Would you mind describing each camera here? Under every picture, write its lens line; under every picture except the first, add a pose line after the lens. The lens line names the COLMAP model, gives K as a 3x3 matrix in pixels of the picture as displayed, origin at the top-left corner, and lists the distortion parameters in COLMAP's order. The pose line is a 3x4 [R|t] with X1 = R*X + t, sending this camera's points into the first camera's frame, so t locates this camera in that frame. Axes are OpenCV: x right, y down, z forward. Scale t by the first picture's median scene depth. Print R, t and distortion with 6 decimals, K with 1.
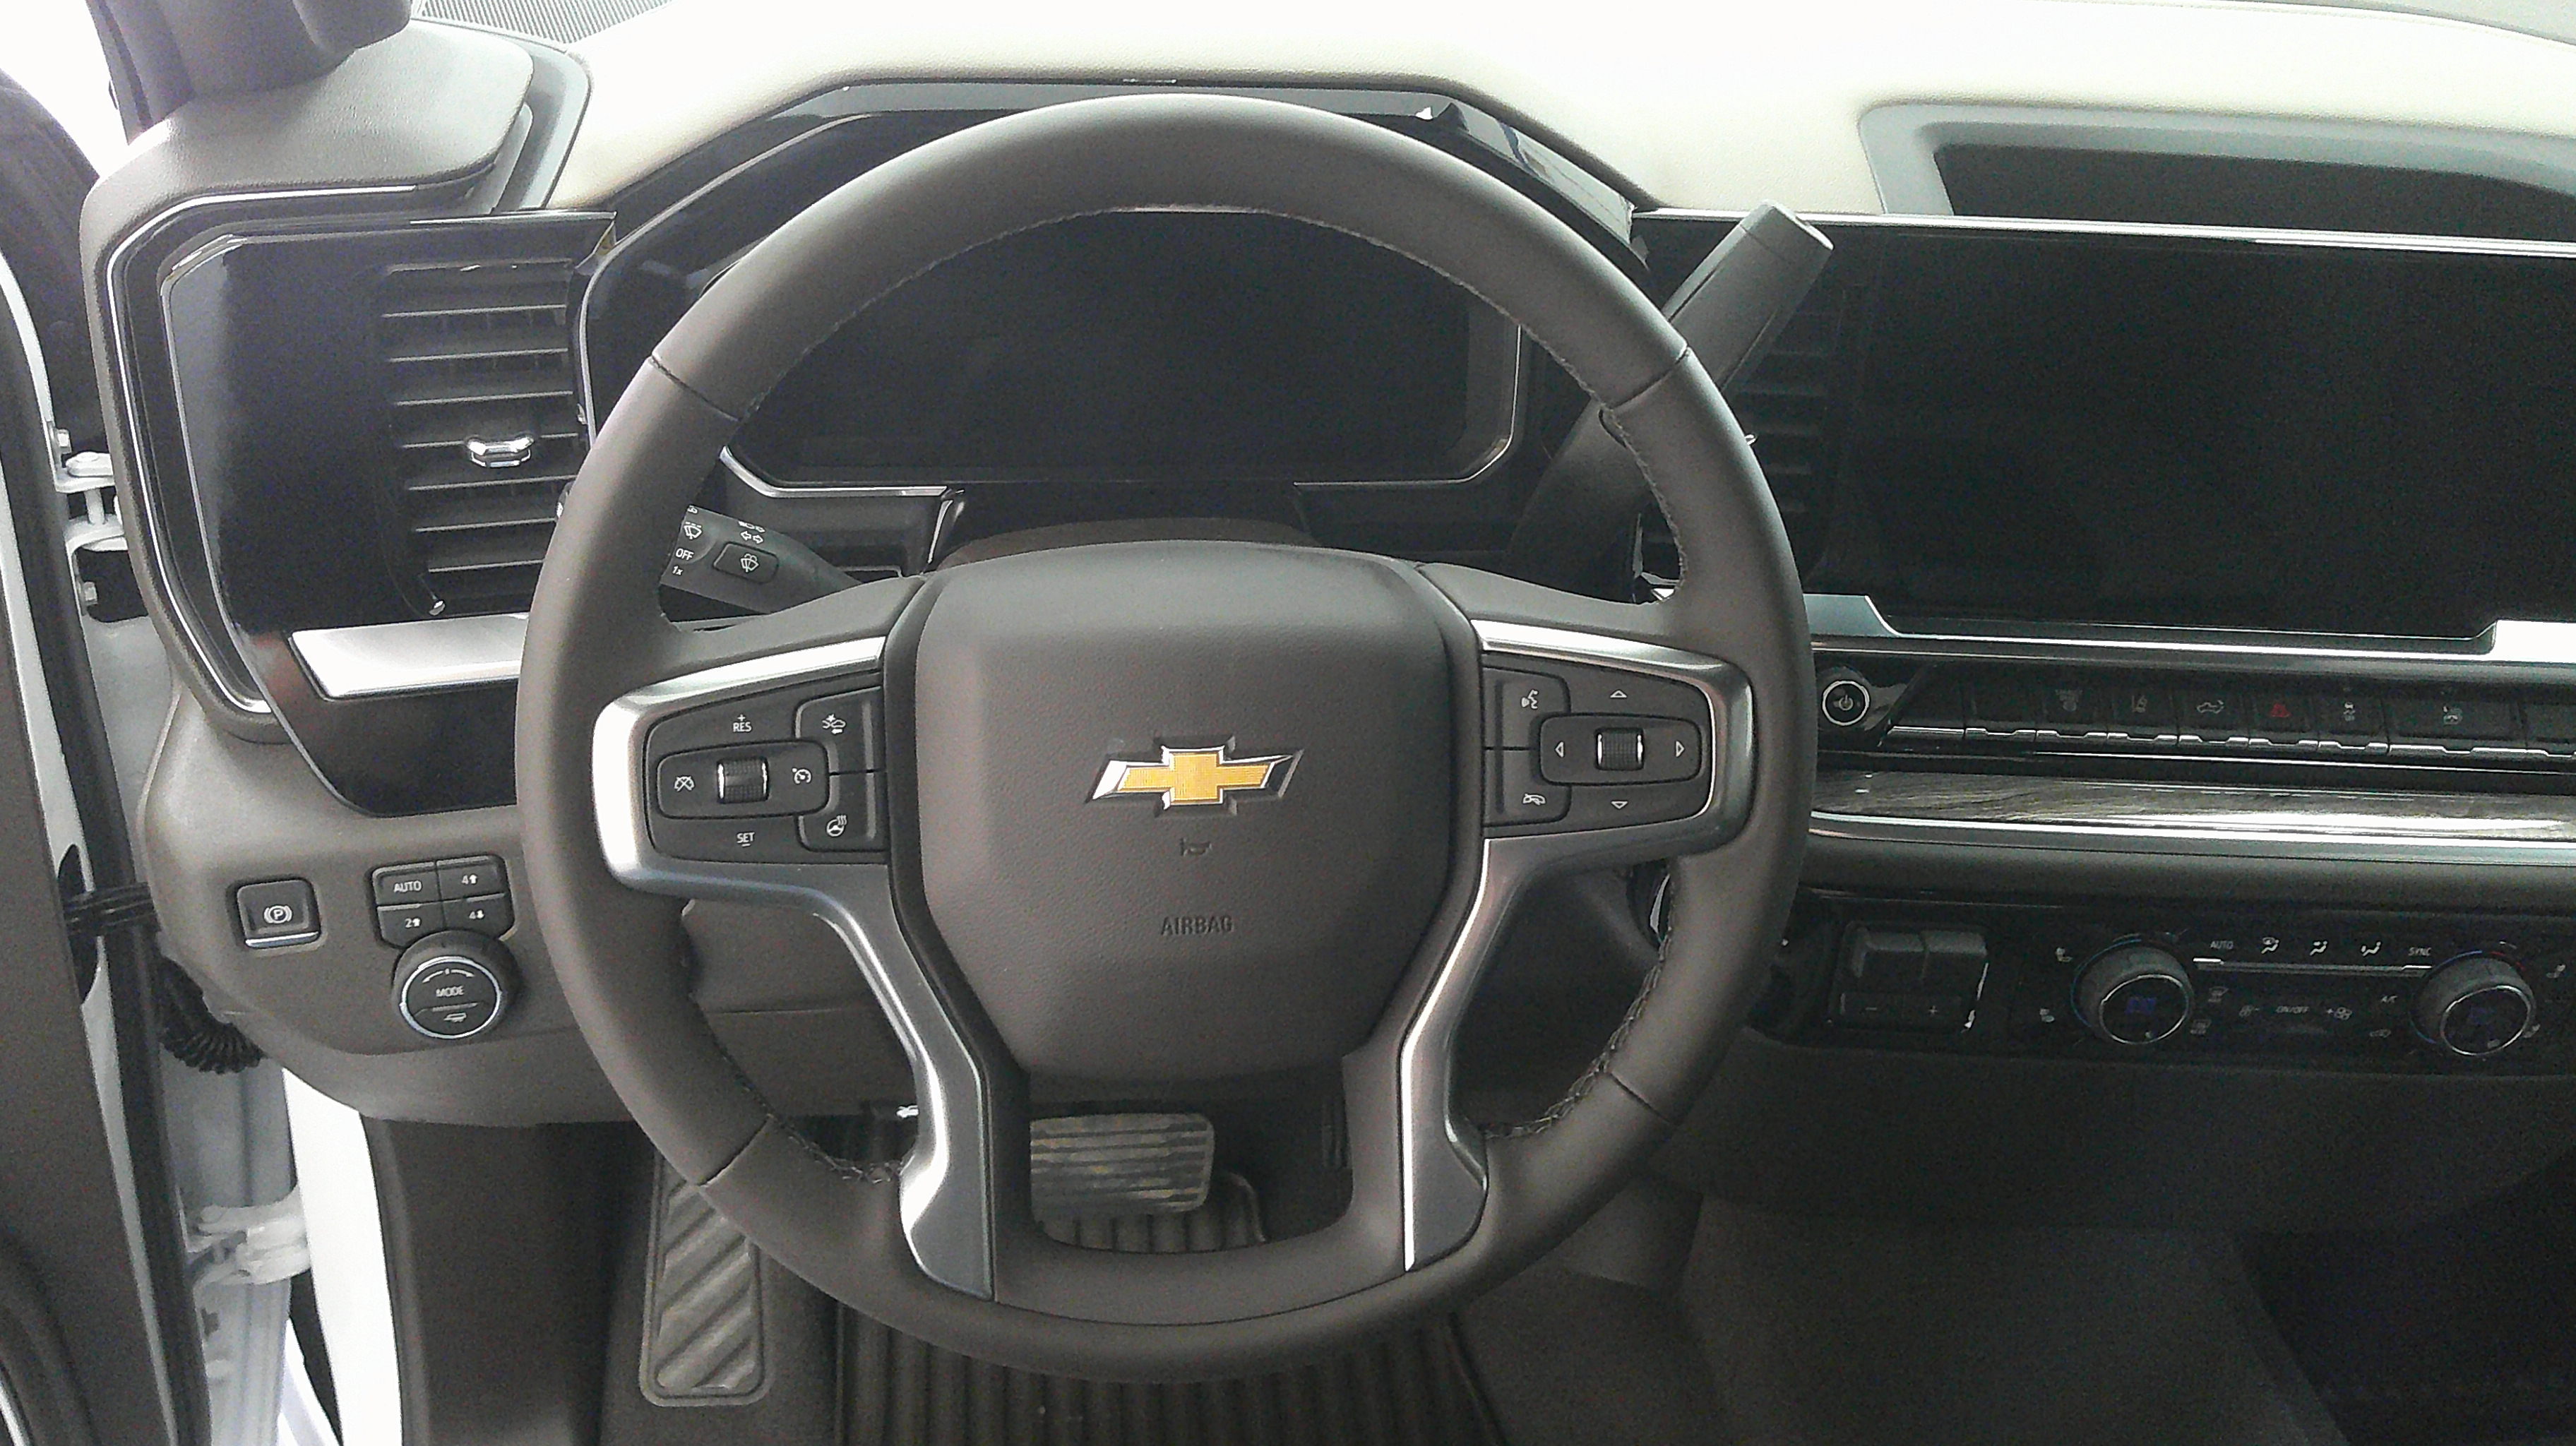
lens RADIAL K [[2019.1, 0, 1215.1], [0, 2019.1, 684.0], [0, 0, 1]] dist [0.099249, -0.160615]
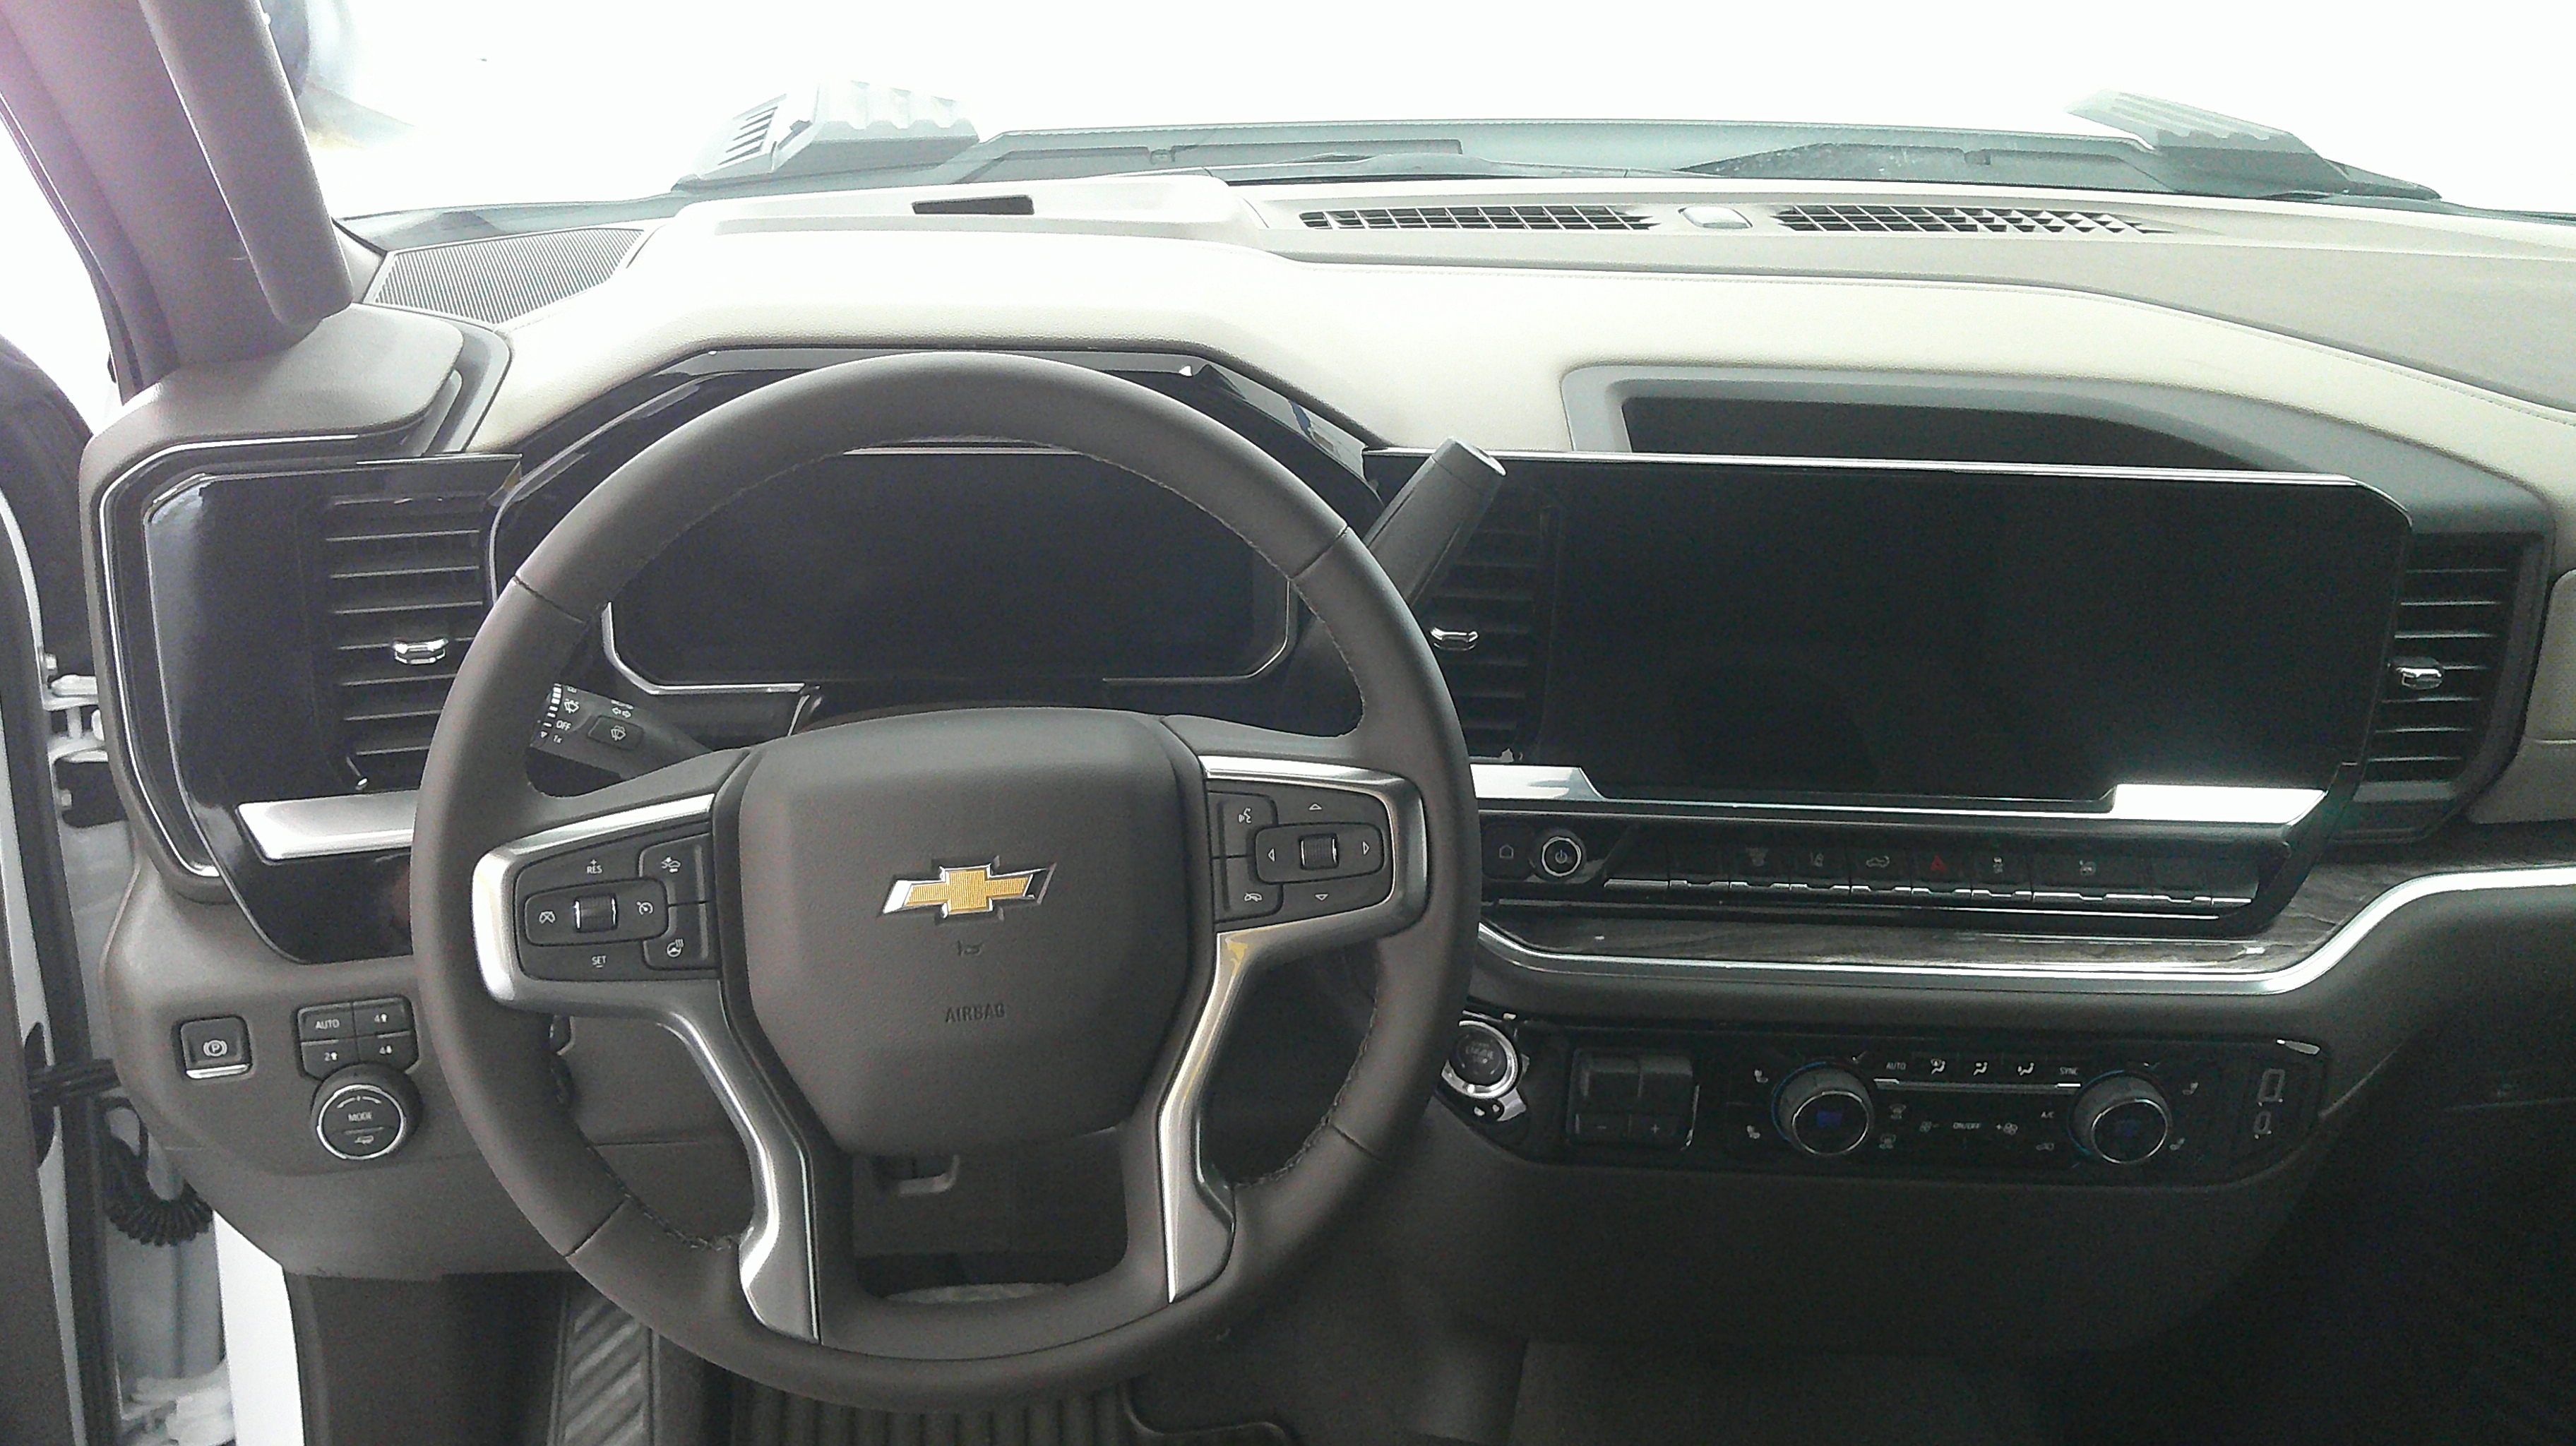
lens RADIAL K [[2101.6, 0, 1223.7], [0, 2101.6, 728.1], [0, 0, 1]] dist [0.105338, -0.181455]
pose [[0.999968, -0.007958, 0.000980, 0.114016], [0.008019, 0.992761, -0.119840, 0.080246], [-0.000019, 0.119844, 0.992793, -0.222072]]
